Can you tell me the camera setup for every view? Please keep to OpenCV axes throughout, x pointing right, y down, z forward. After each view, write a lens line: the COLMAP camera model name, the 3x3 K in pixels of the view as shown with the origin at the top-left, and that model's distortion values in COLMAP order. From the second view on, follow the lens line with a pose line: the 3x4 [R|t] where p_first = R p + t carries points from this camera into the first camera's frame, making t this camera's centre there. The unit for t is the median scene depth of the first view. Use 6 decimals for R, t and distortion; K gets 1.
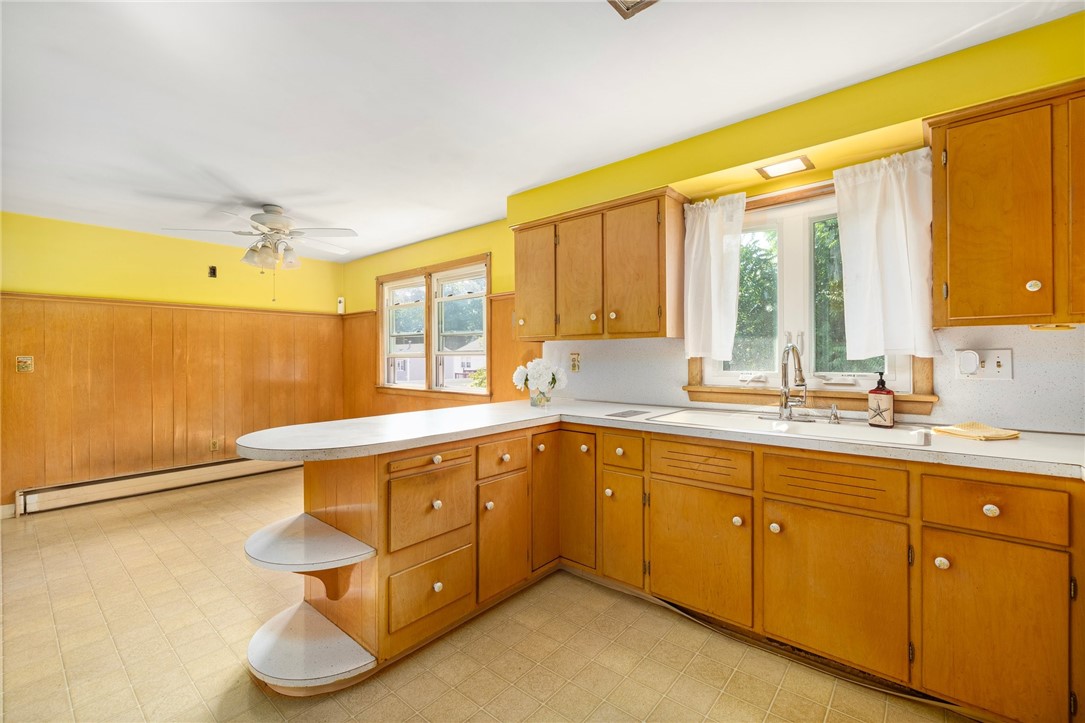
lens RADIAL K [[461.7, 0, 536.7], [0, 461.7, 357.2], [0, 0, 1]] dist [0.001103, 0.000335]
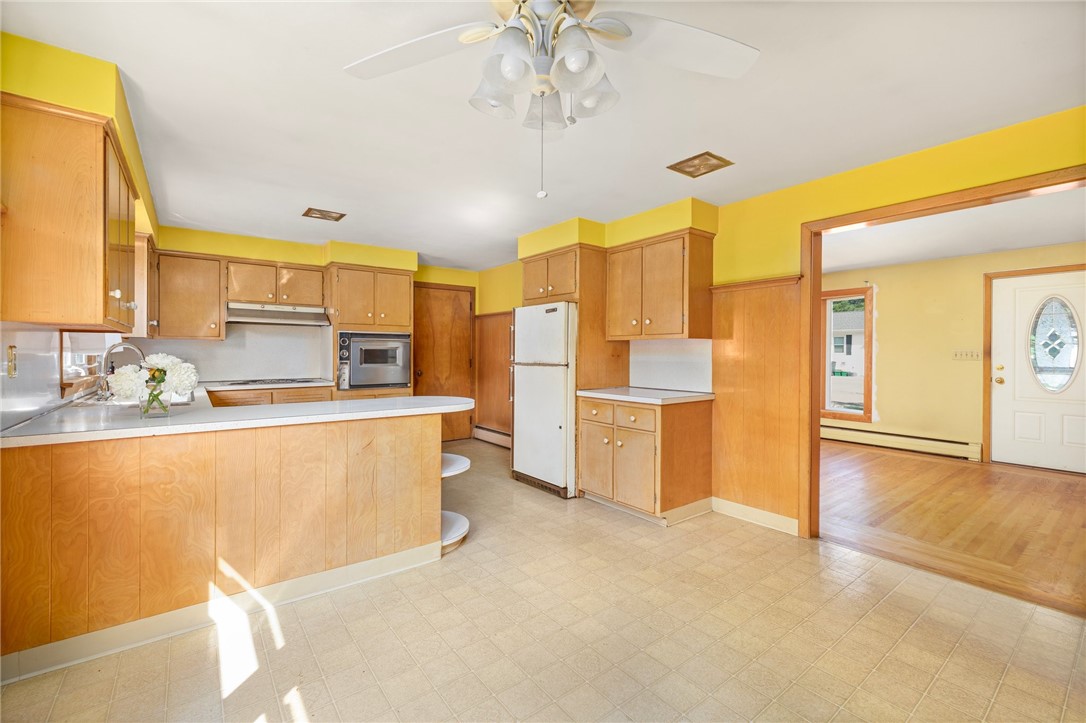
lens RADIAL K [[459.4, 0, 538.2], [0, 459.4, 354.1], [0, 0, 1]] dist [-0.000419, 0.000000]
pose [[-0.976670, -0.001168, 0.214741, -0.873796], [-0.000215, 0.999990, 0.004461, -0.000691], [-0.214744, 0.004311, -0.976661, 1.836047]]
